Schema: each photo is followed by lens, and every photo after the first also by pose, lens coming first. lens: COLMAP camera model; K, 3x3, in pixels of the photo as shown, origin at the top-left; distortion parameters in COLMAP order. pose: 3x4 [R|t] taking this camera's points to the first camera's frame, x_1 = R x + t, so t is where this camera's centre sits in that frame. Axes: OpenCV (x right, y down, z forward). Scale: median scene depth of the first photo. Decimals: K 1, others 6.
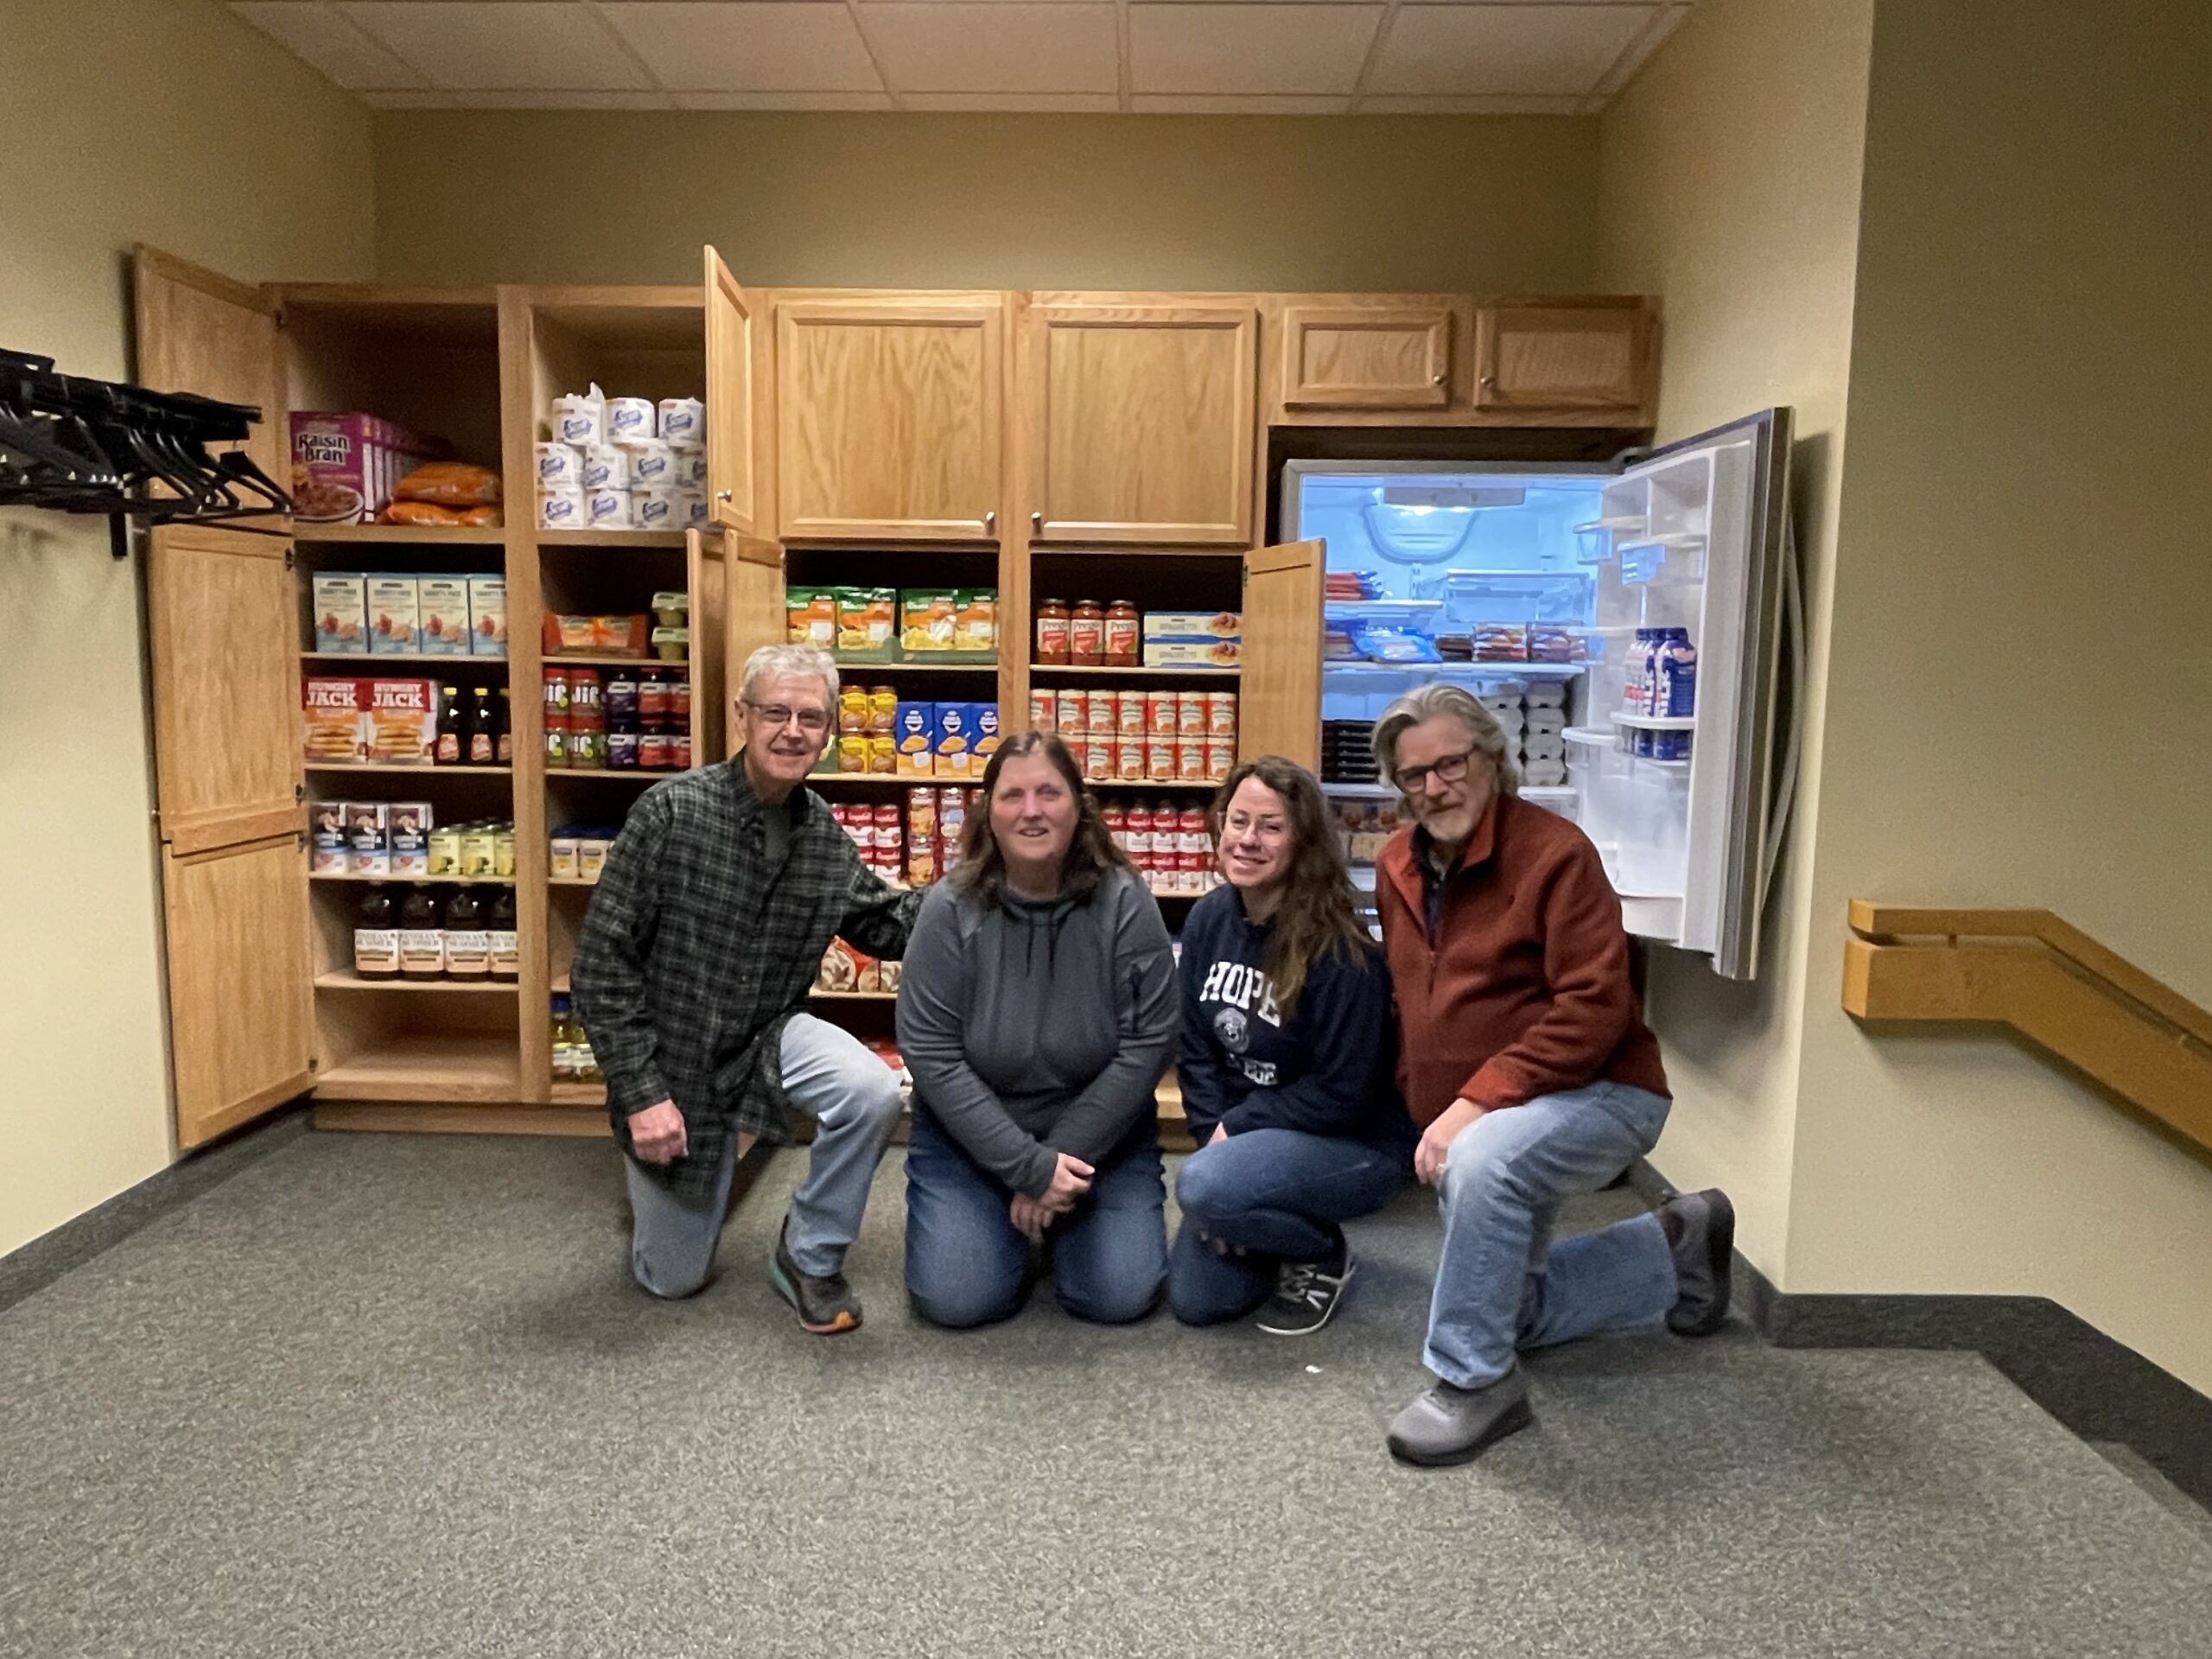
lens RADIAL K [[1534.1, 0, 1105.1], [0, 1534.1, 830.6], [0, 0, 1]] dist [0.005766, -0.005927]
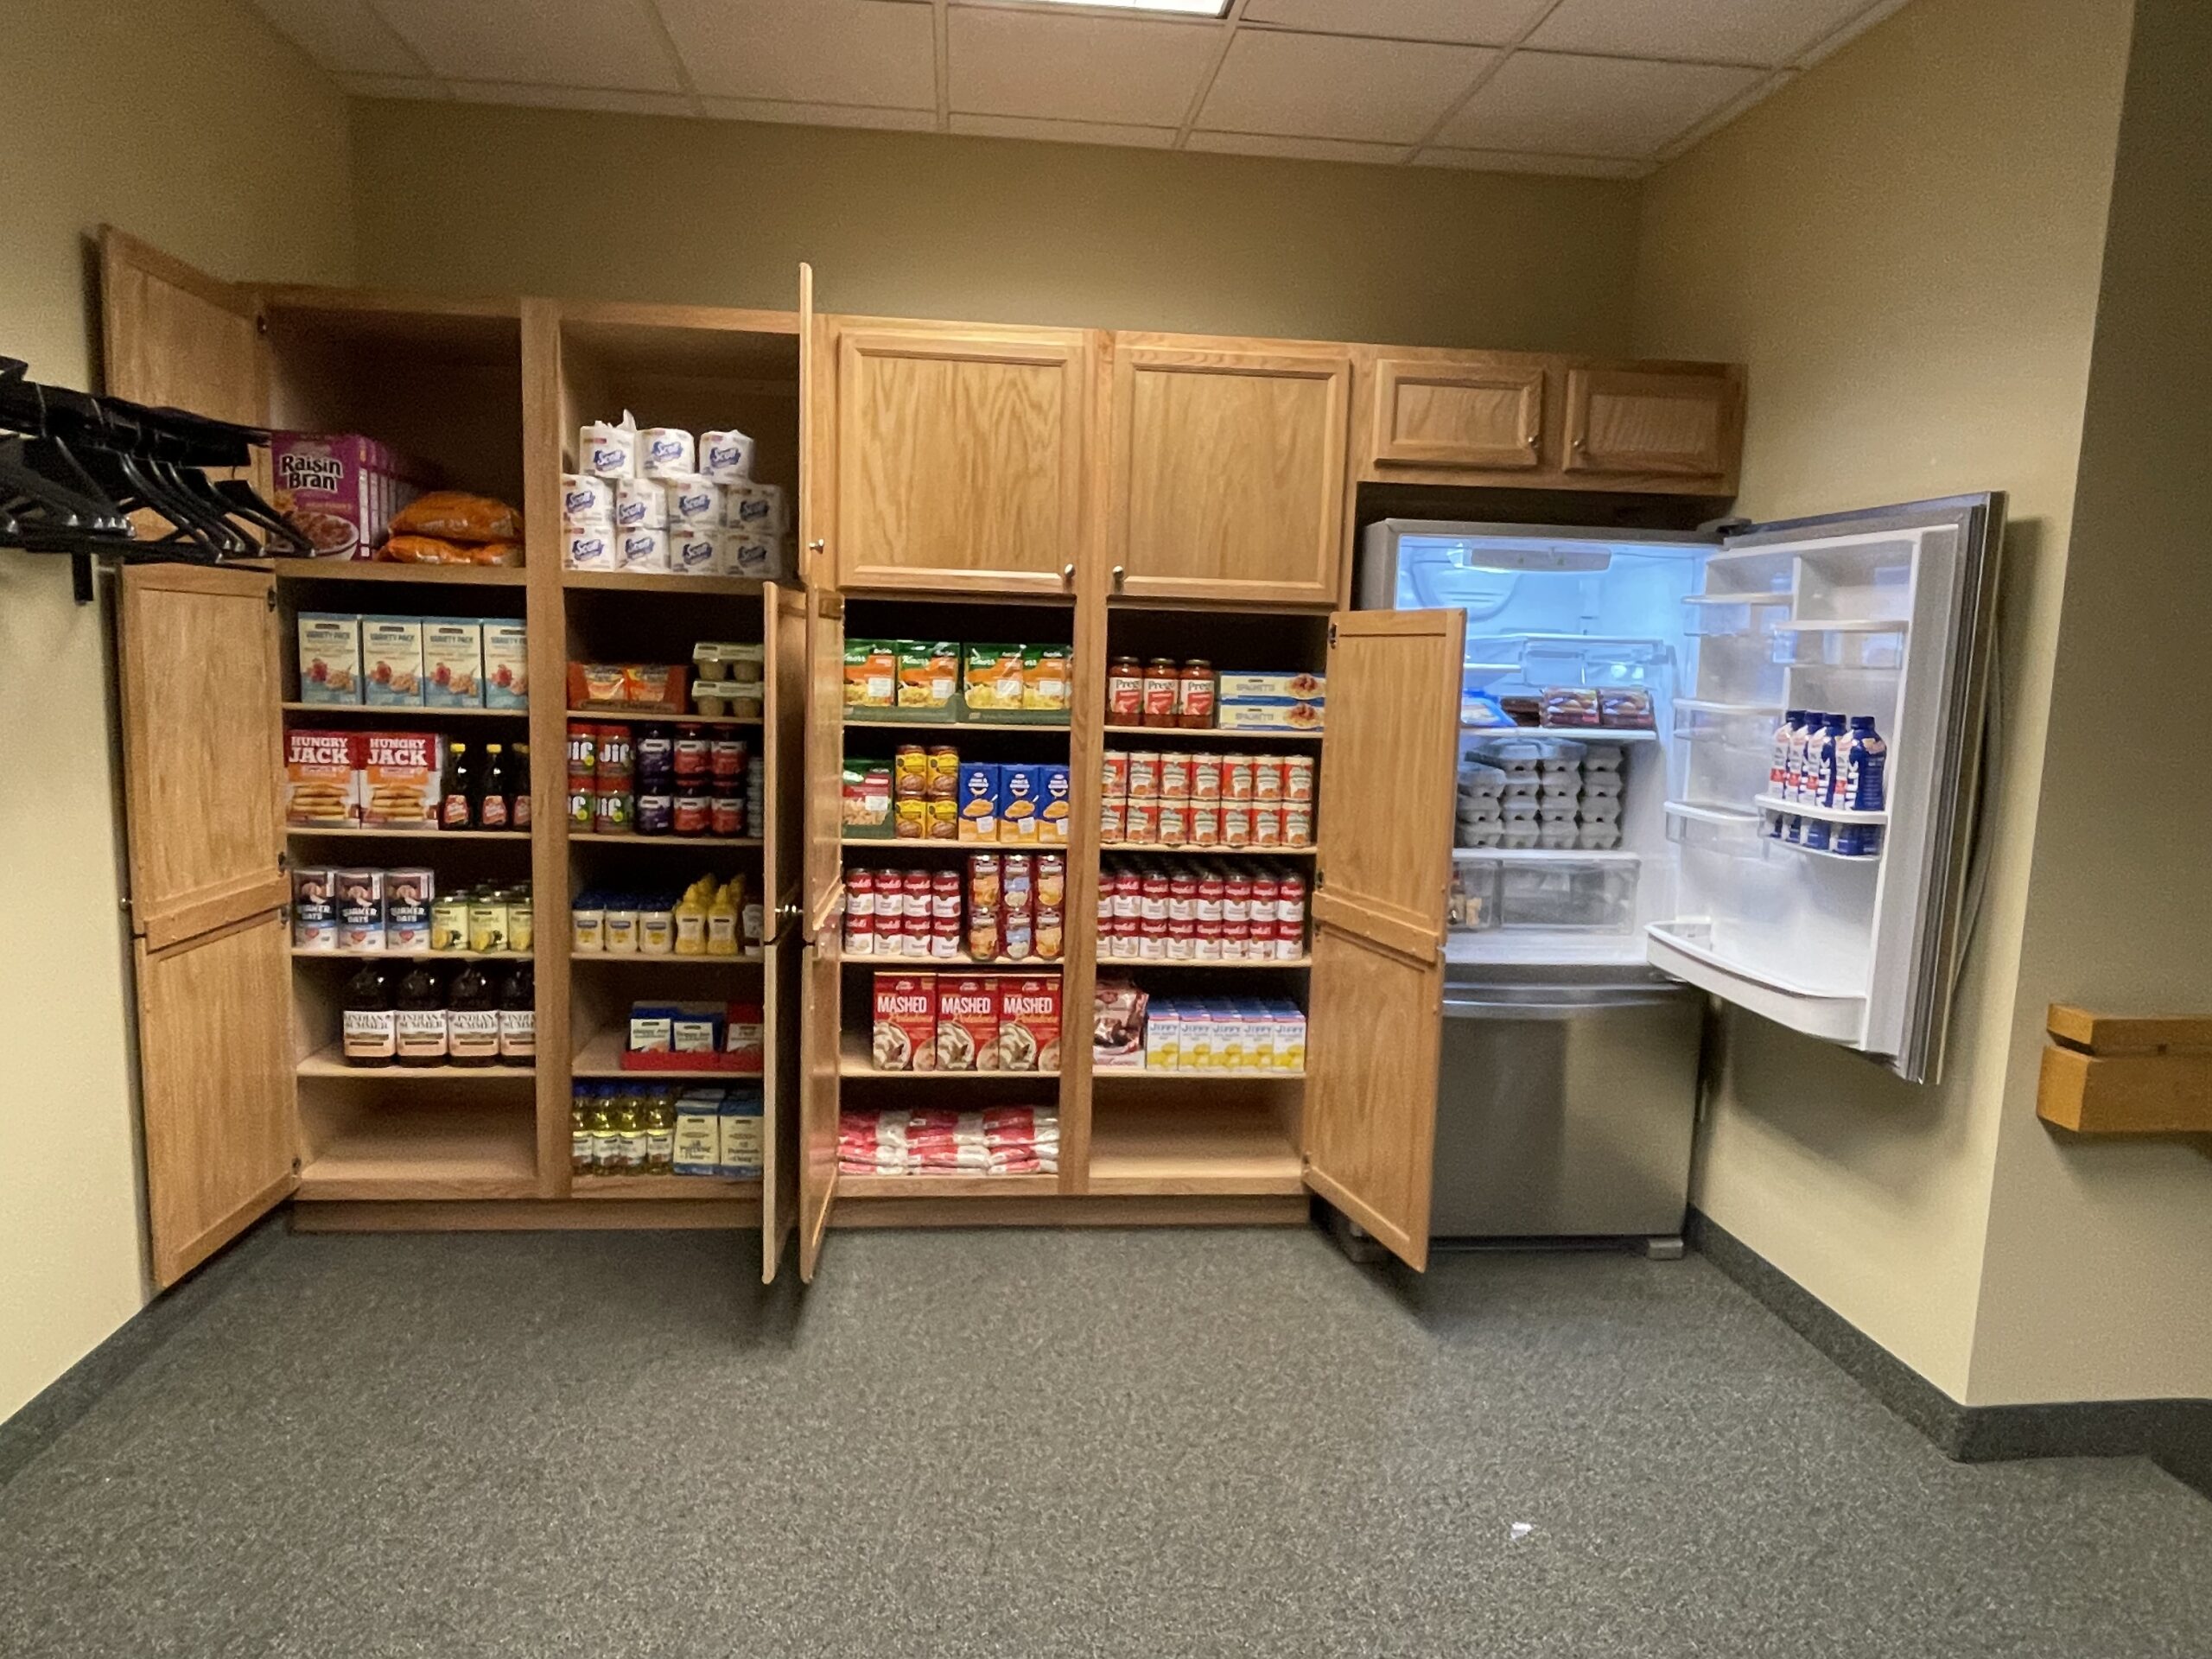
lens RADIAL K [[1369.7, 0, 1102.5], [0, 1369.7, 830.9], [0, 0, 1]] dist [-0.000733, 0.000276]
pose [[0.992446, 0.000845, 0.122682, -0.153991], [-0.002188, 0.999939, 0.010816, -0.052617], [-0.122665, -0.011003, 0.992387, 0.160890]]
